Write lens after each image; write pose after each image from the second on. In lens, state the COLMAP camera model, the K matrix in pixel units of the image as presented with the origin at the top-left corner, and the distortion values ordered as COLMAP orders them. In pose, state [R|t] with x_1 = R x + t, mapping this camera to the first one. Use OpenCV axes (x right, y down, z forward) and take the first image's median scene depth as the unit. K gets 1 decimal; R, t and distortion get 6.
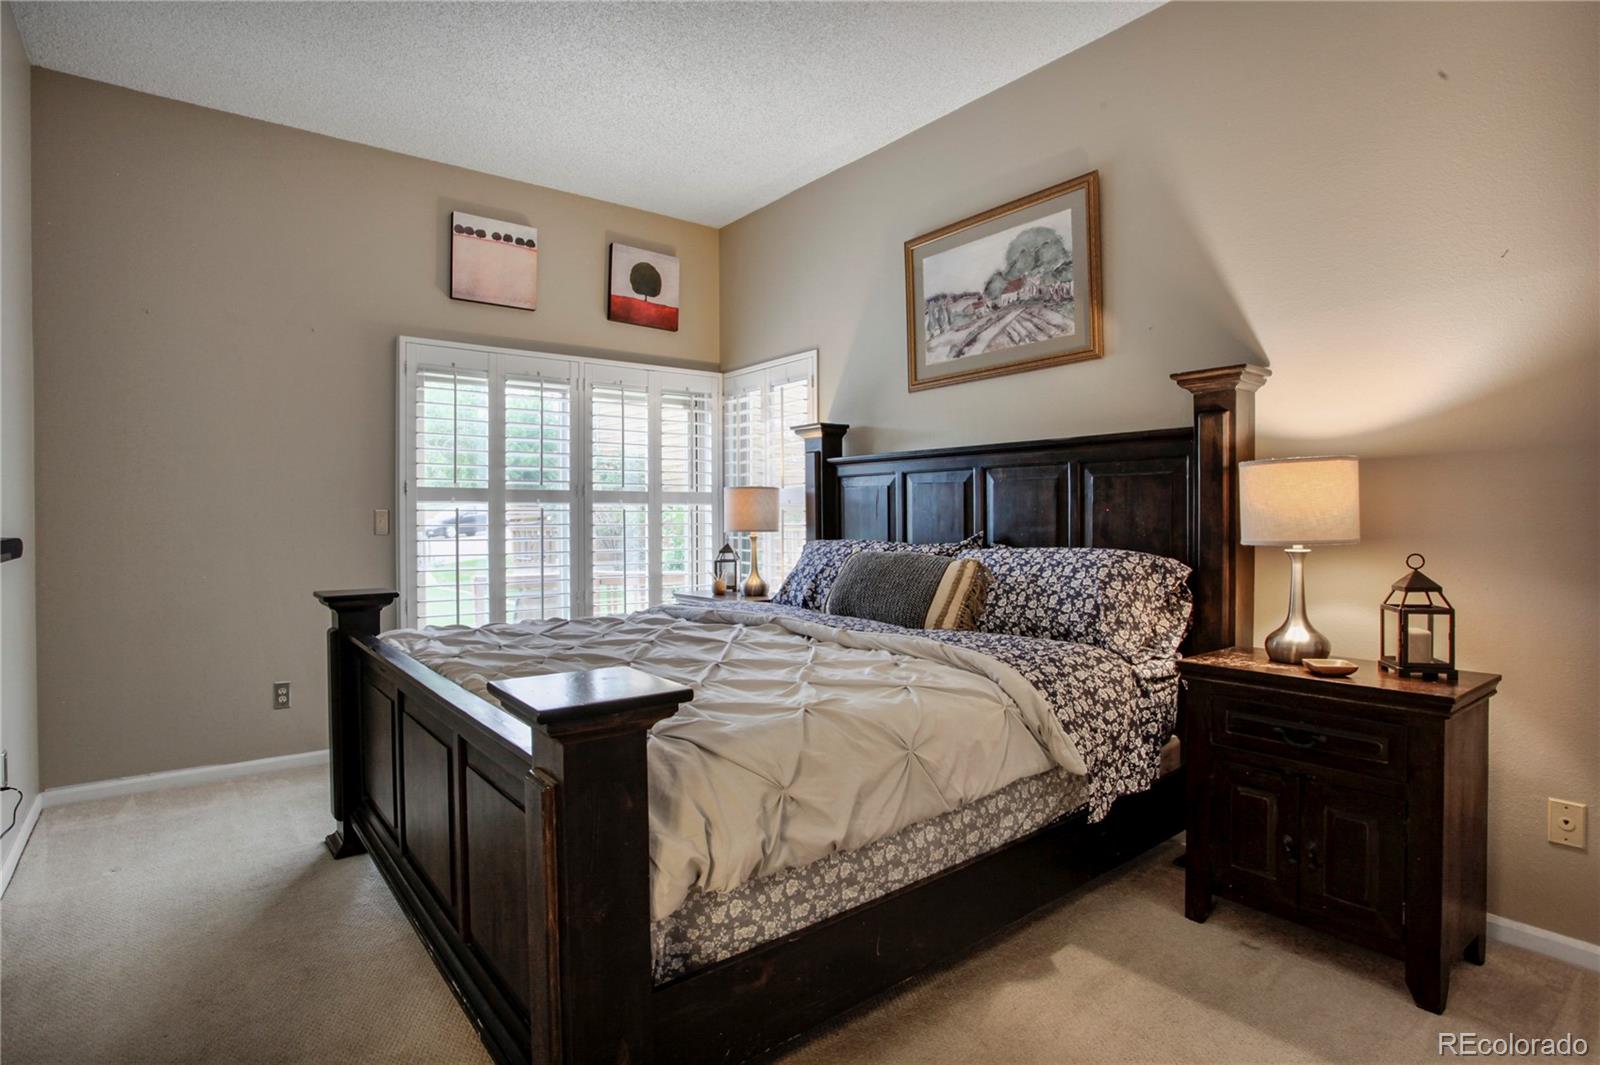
lens RADIAL K [[816.0, 0, 807.0], [0, 816.0, 522.7], [0, 0, 1]] dist [-0.040798, 0.000962]
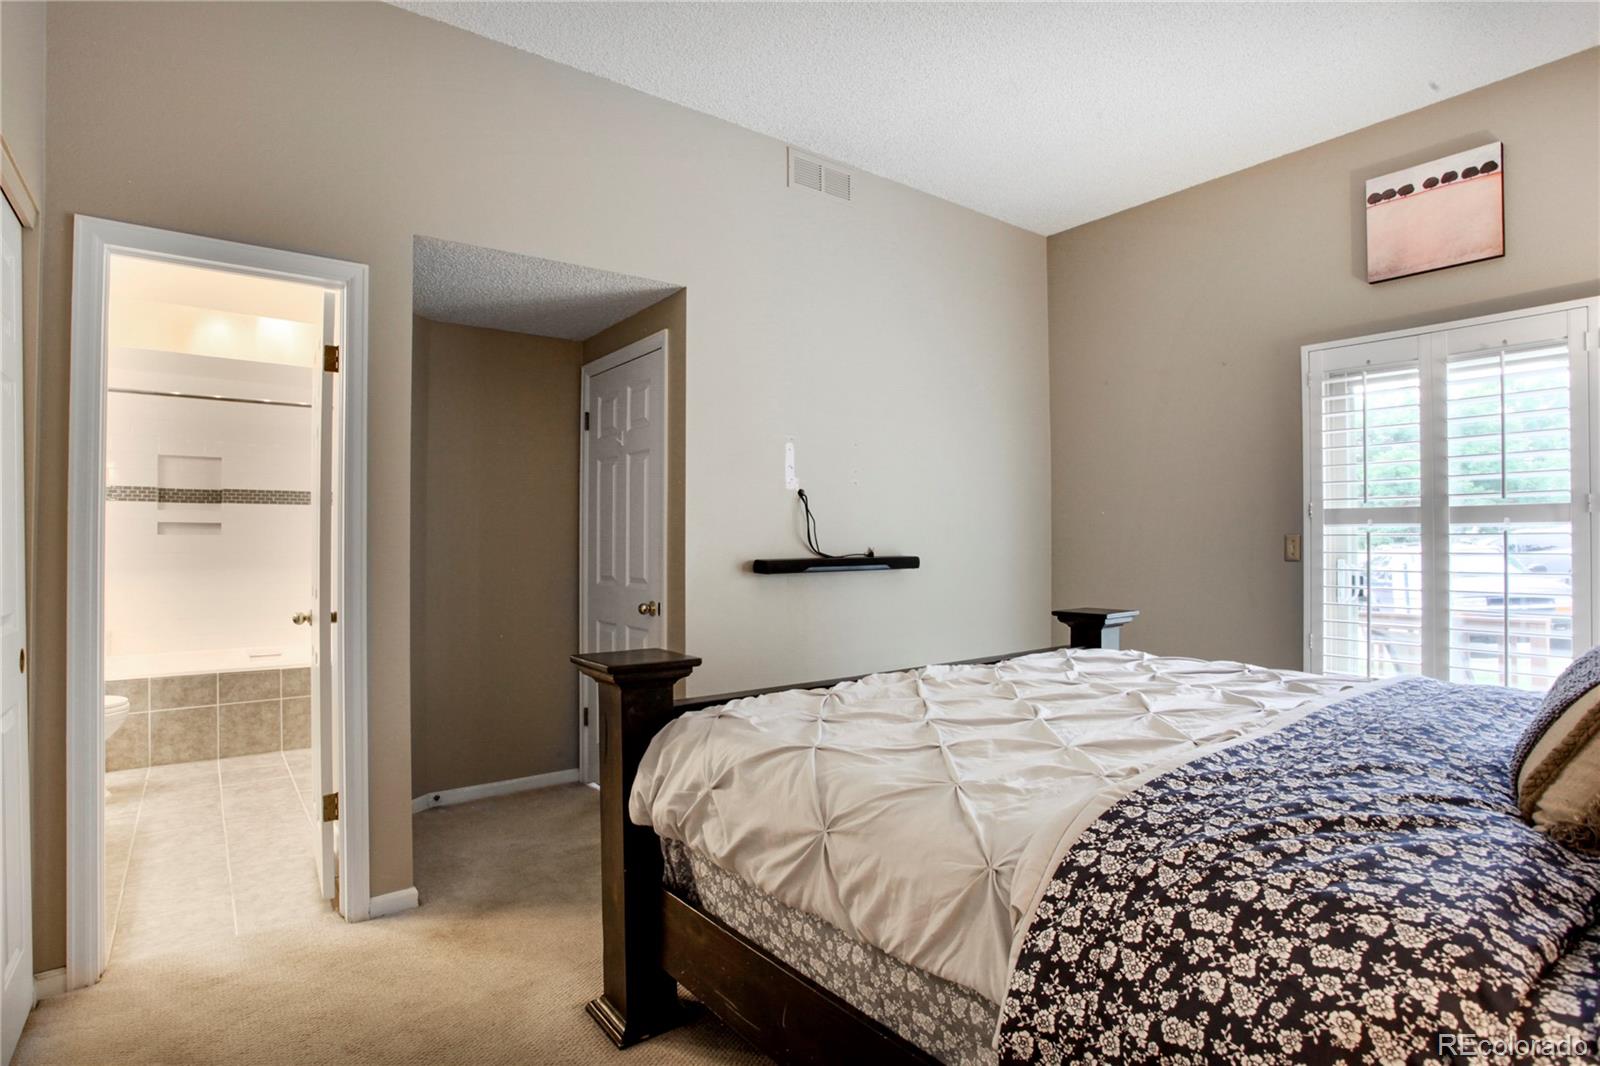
lens RADIAL K [[816.0, 0, 794.7], [0, 816.0, 547.6], [0, 0, 1]] dist [-0.040798, 0.000962]
pose [[-0.026753, 0.005437, -0.999627, 0.402754], [0.002159, 0.999983, 0.005381, -0.007805], [0.999640, -0.002015, -0.026764, 0.413480]]
